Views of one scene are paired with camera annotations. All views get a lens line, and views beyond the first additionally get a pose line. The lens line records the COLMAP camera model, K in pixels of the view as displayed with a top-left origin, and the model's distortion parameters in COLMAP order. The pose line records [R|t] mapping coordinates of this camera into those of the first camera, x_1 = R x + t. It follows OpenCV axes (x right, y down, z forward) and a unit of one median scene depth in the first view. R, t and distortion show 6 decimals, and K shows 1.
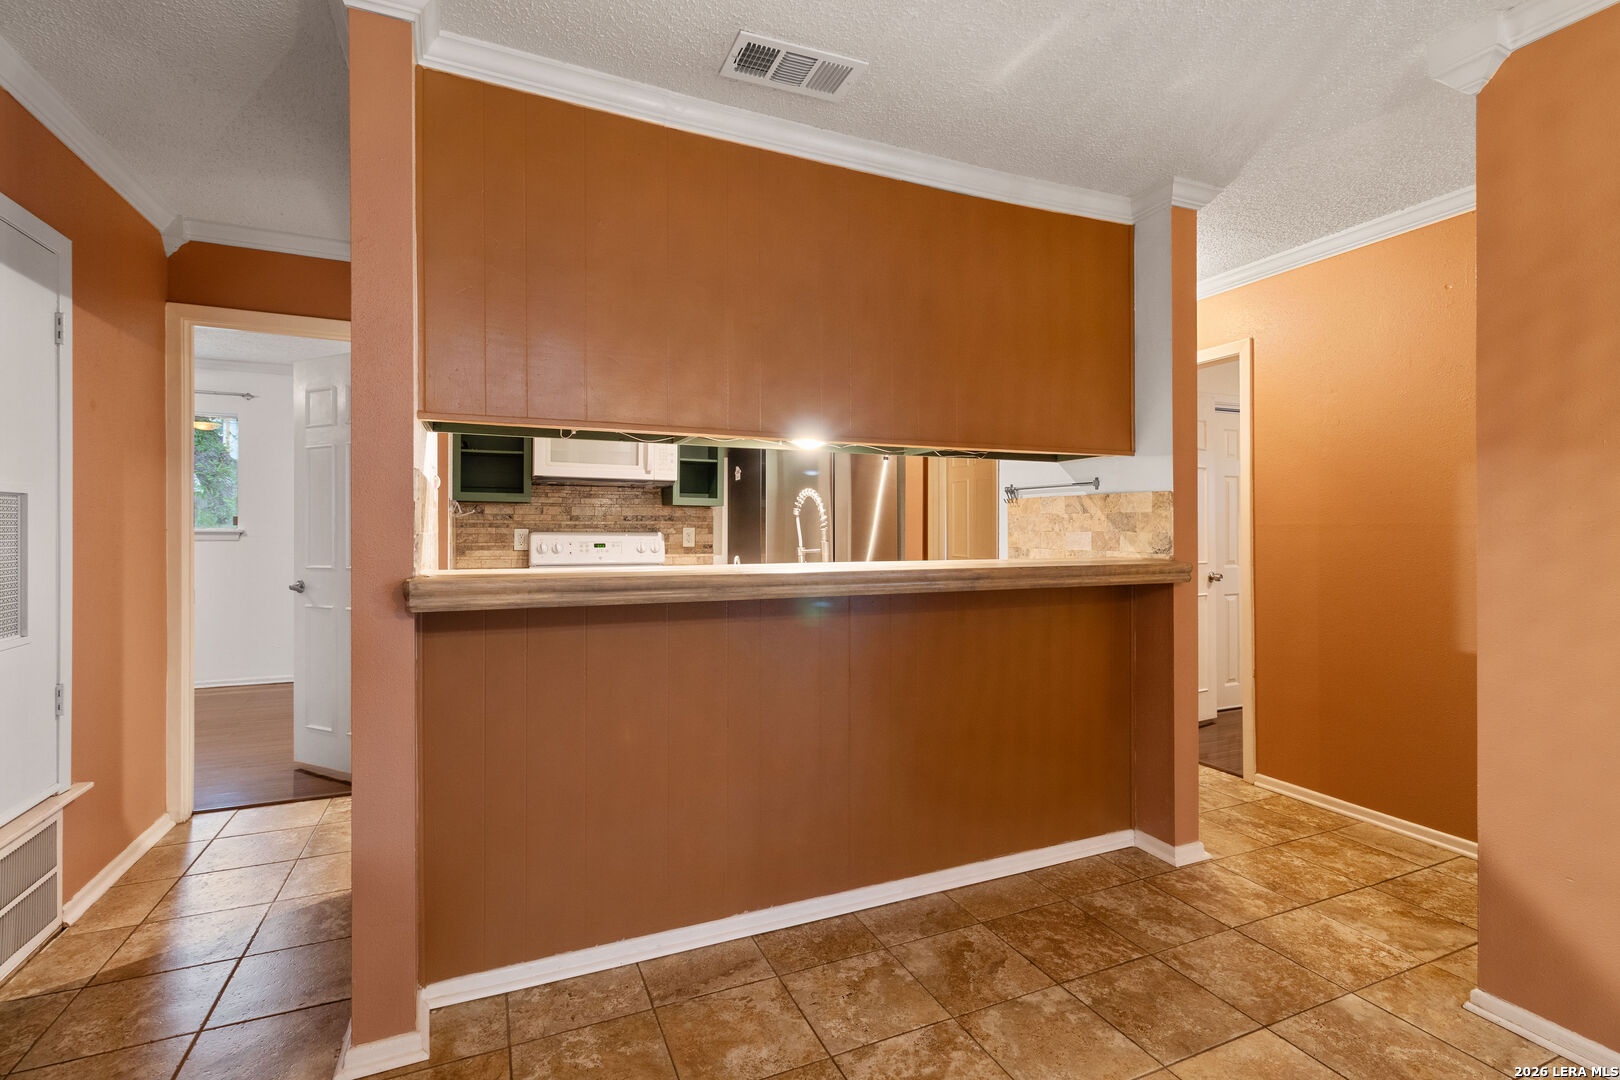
lens RADIAL K [[745.2, 0, 816.5], [0, 745.2, 525.3], [0, 0, 1]] dist [0.005007, 0.000277]
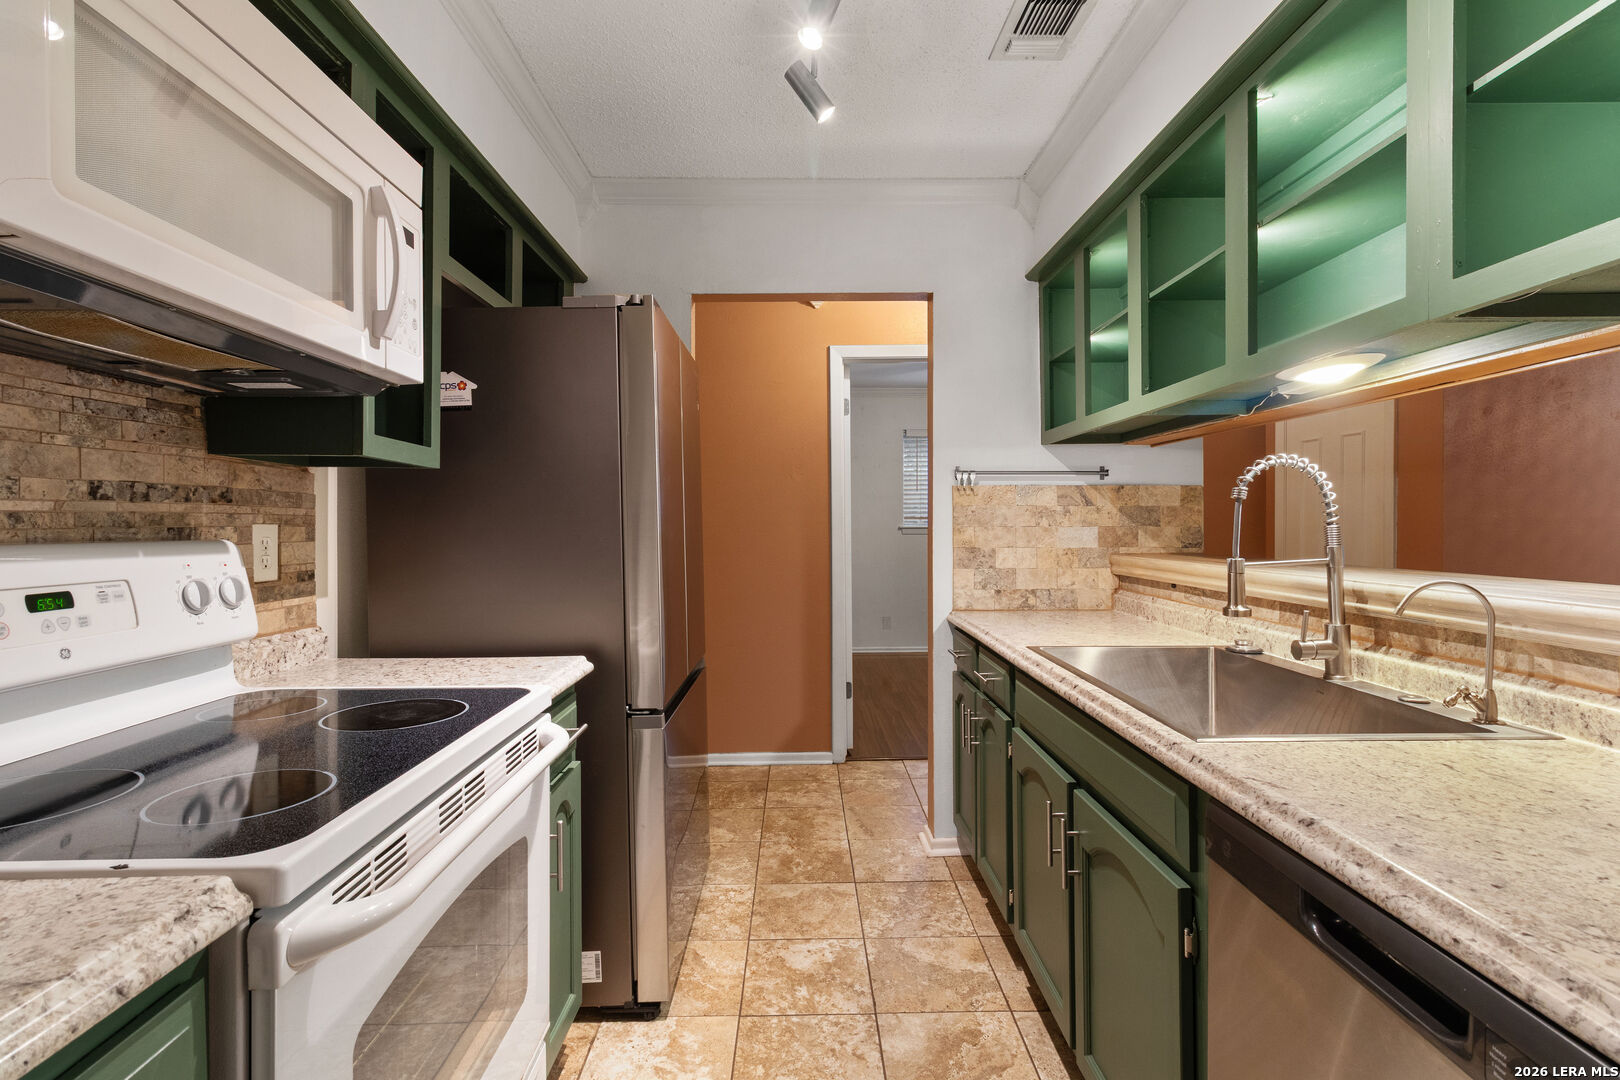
lens RADIAL K [[745.2, 0, 816.5], [0, 745.2, 525.3], [0, 0, 1]] dist [0.005007, 0.000277]
pose [[0.384691, -0.004784, 0.923033, -0.542751], [-0.000276, 0.999986, 0.005298, 0.002248], [-0.923045, -0.002292, 0.384684, 0.892717]]
